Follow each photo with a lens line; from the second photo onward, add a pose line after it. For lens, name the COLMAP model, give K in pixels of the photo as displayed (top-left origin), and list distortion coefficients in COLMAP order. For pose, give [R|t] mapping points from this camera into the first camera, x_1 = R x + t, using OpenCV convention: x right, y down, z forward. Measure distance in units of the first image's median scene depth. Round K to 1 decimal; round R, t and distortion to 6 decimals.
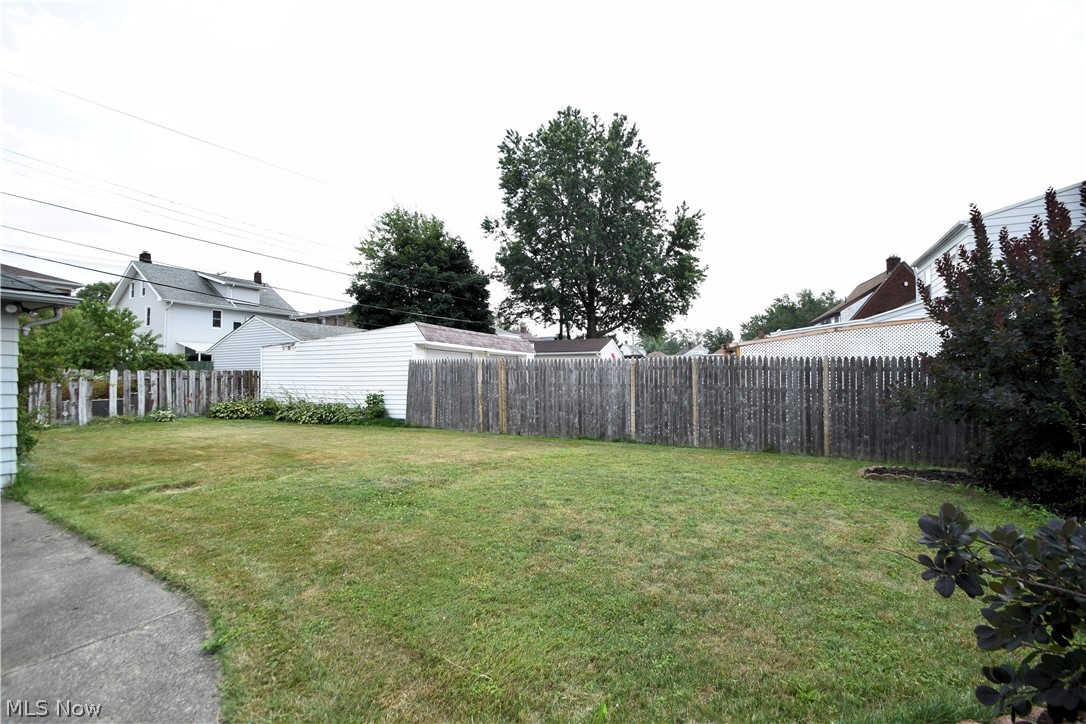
lens RADIAL K [[494.4, 0, 549.5], [0, 494.4, 360.9], [0, 0, 1]] dist [0.025979, -0.016977]
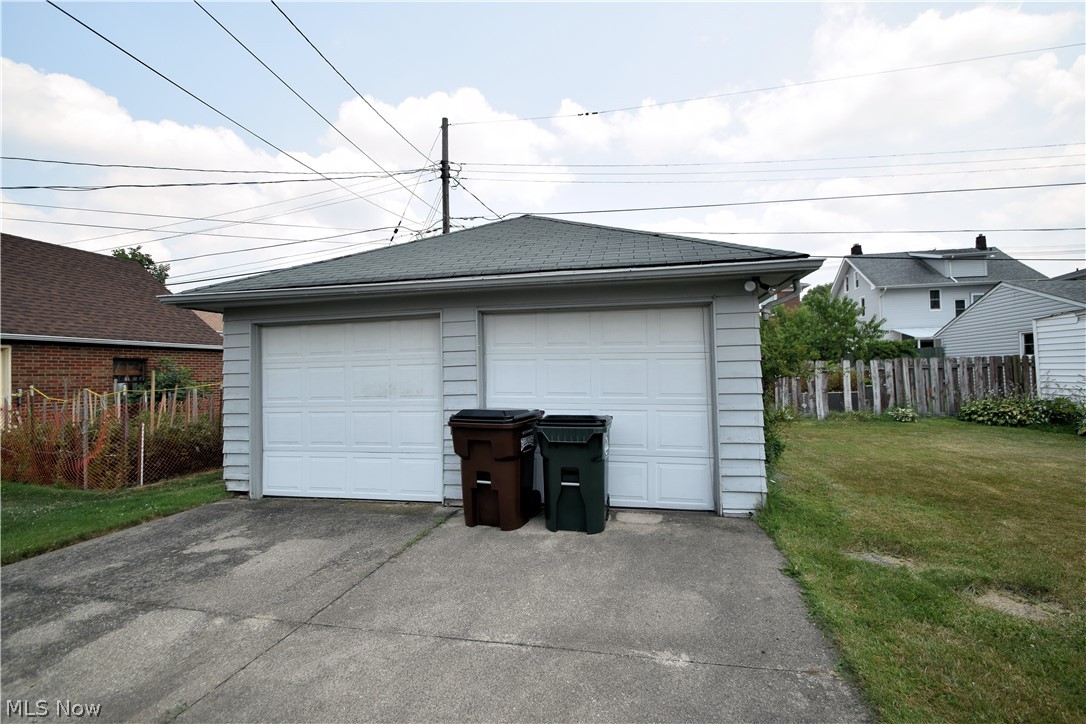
lens RADIAL K [[494.4, 0, 549.5], [0, 494.4, 360.9], [0, 0, 1]] dist [0.025979, -0.016977]
pose [[0.331259, -0.027645, -0.943135, -0.191402], [0.048902, 0.998730, -0.012099, 0.003688], [0.942272, -0.042113, 0.332190, 0.185760]]
